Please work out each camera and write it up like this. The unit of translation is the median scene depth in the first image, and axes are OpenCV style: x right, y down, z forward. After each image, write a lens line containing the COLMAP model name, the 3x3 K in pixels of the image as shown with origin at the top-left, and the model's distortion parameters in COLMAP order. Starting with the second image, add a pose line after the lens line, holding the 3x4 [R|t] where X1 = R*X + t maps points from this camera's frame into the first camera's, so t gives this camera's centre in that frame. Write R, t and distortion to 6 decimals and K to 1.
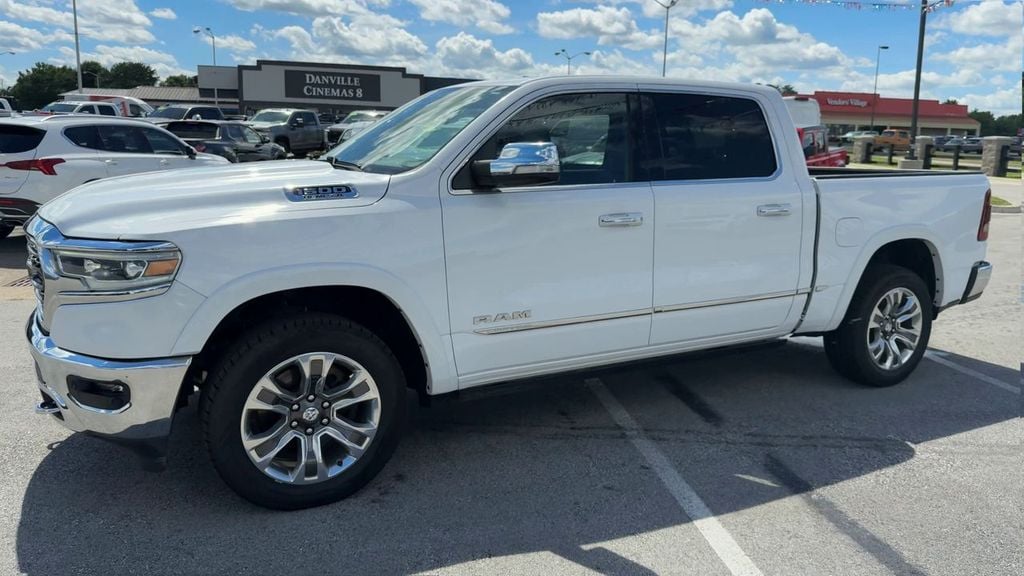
lens RADIAL K [[770.1, 0, 525.8], [0, 770.1, 271.7], [0, 0, 1]] dist [0.080867, -0.170126]
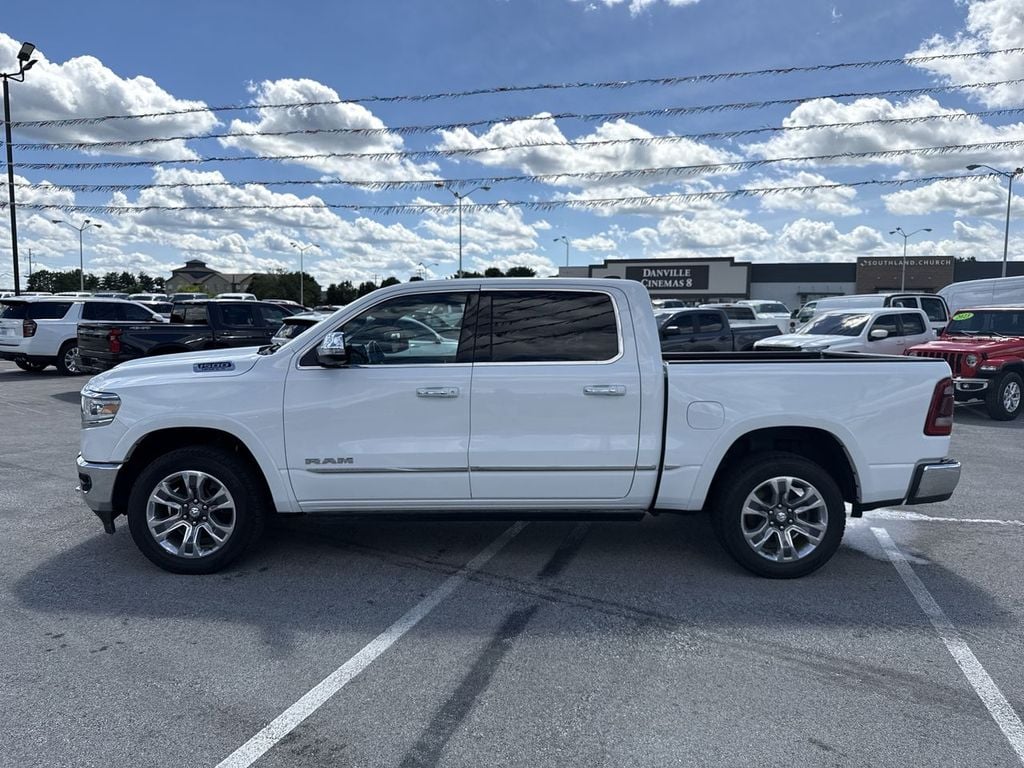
lens RADIAL K [[741.9, 0, 512.0], [0, 741.9, 384.0], [0, 0, 1]] dist [0.040213, -0.068670]
pose [[0.853951, 0.022532, -0.519865, 0.647100], [-0.069269, 0.995093, -0.070653, -0.003241], [0.515722, 0.096345, 0.851322, 0.035359]]
